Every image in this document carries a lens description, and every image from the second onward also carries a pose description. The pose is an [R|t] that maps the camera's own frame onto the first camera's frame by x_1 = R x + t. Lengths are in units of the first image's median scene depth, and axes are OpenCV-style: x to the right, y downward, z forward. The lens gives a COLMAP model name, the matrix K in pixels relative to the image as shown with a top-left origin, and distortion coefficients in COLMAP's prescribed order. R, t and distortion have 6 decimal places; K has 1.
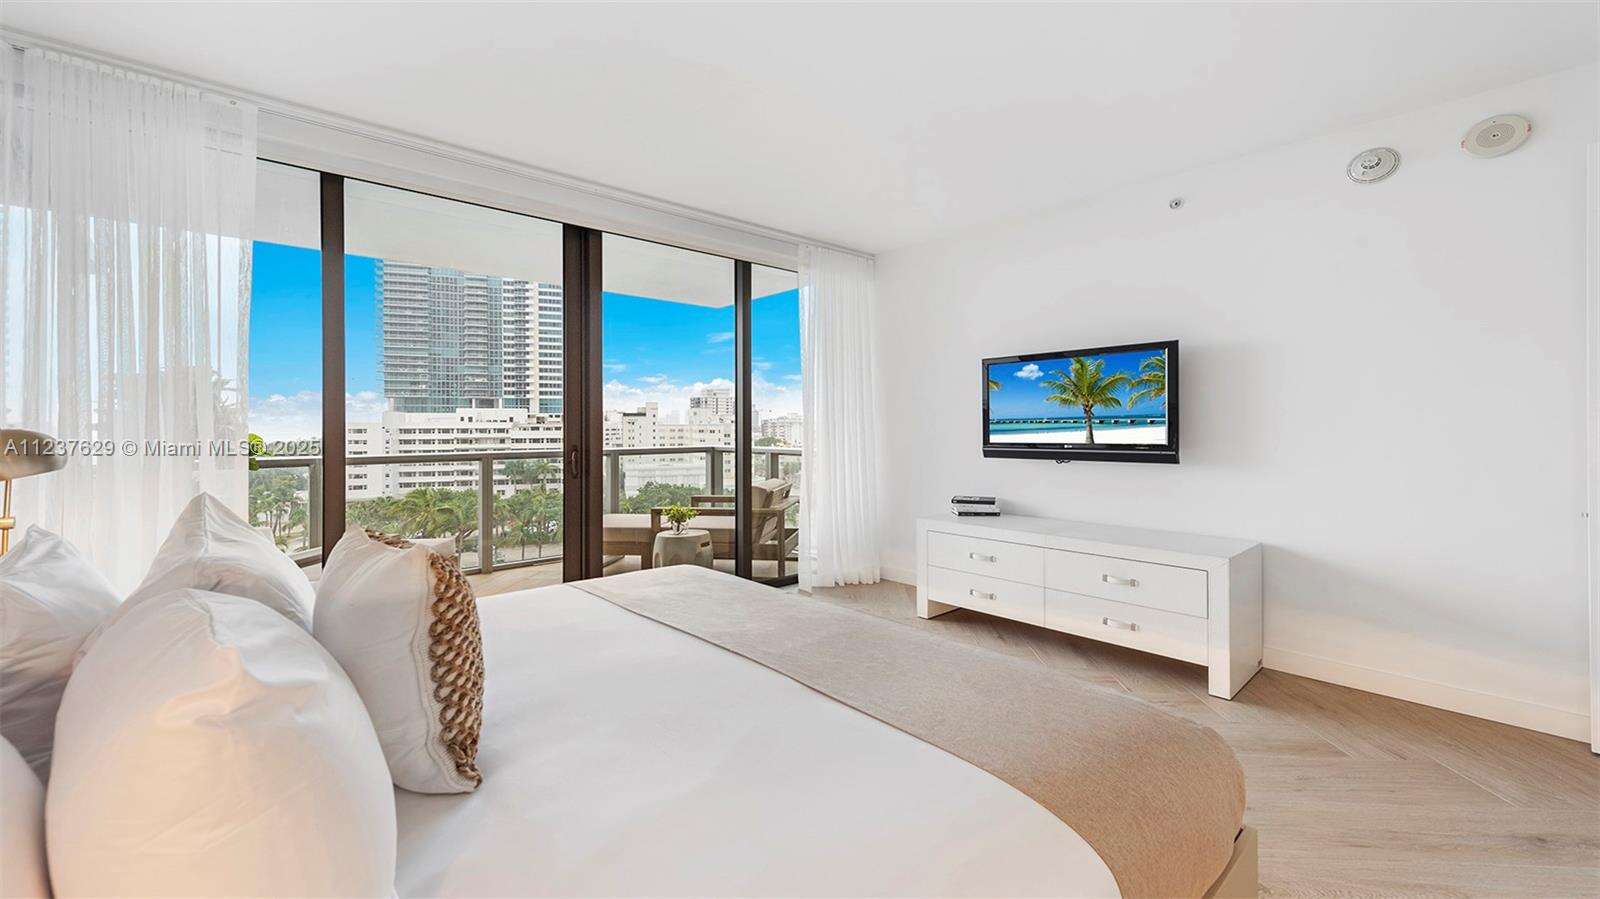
lens RADIAL K [[645.5, 0, 806.5], [0, 645.5, 452.3], [0, 0, 1]] dist [-0.000224, -0.000016]
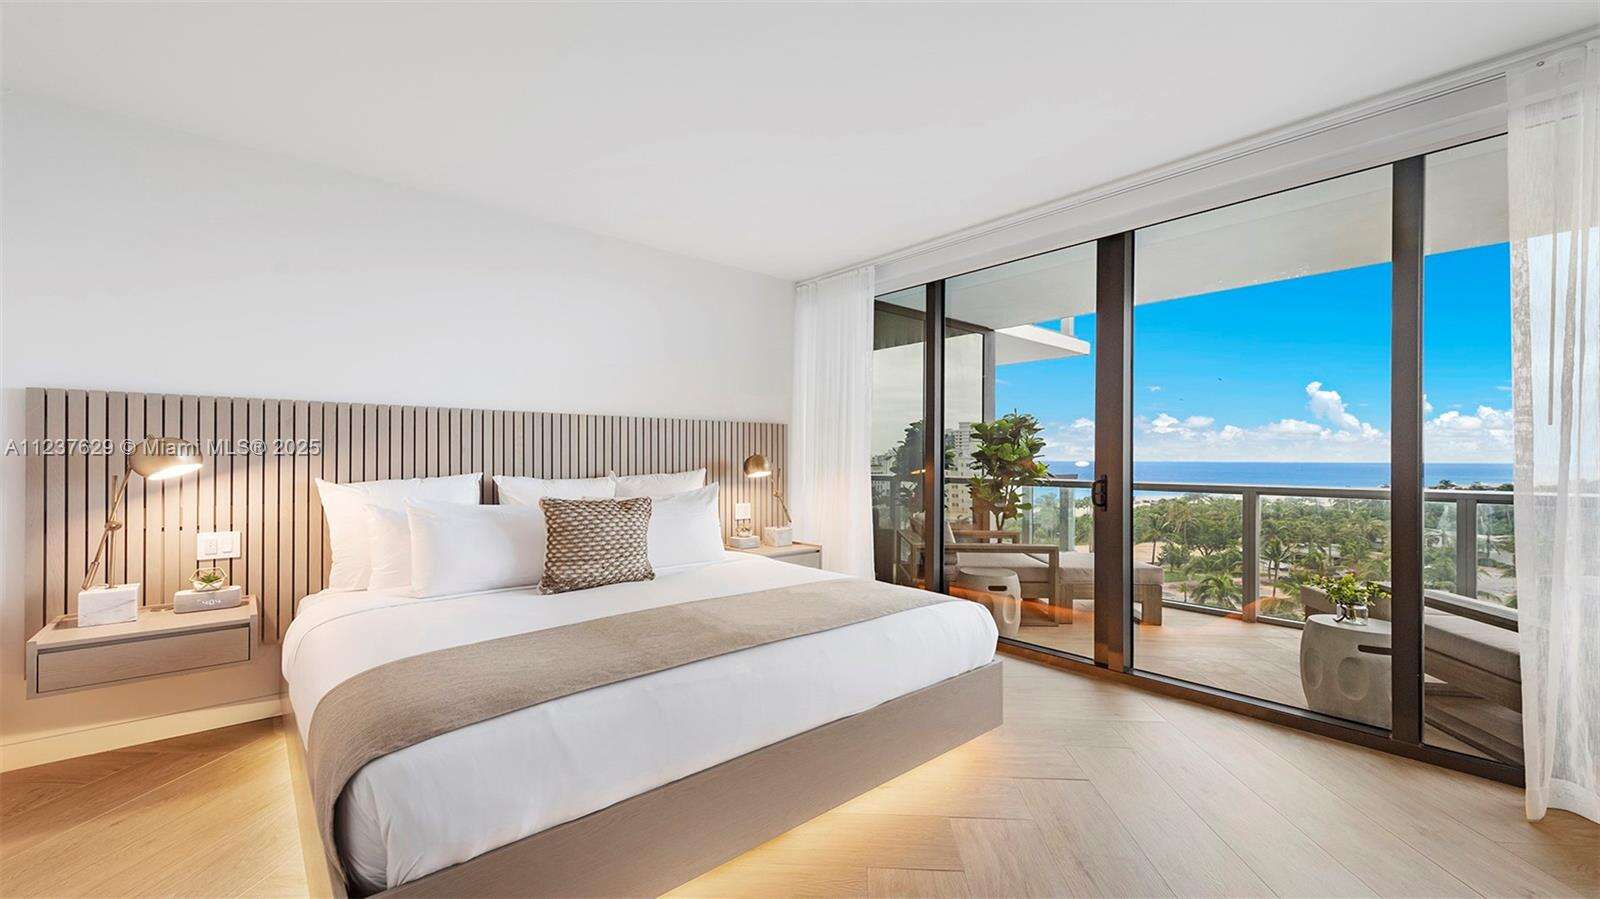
lens RADIAL K [[645.5, 0, 806.5], [0, 645.5, 452.3], [0, 0, 1]] dist [-0.000224, -0.000016]
pose [[0.006183, -0.007238, -0.999955, 0.351659], [-0.023787, 0.999690, -0.007383, -0.019472], [0.999698, 0.023832, 0.006009, 0.369572]]
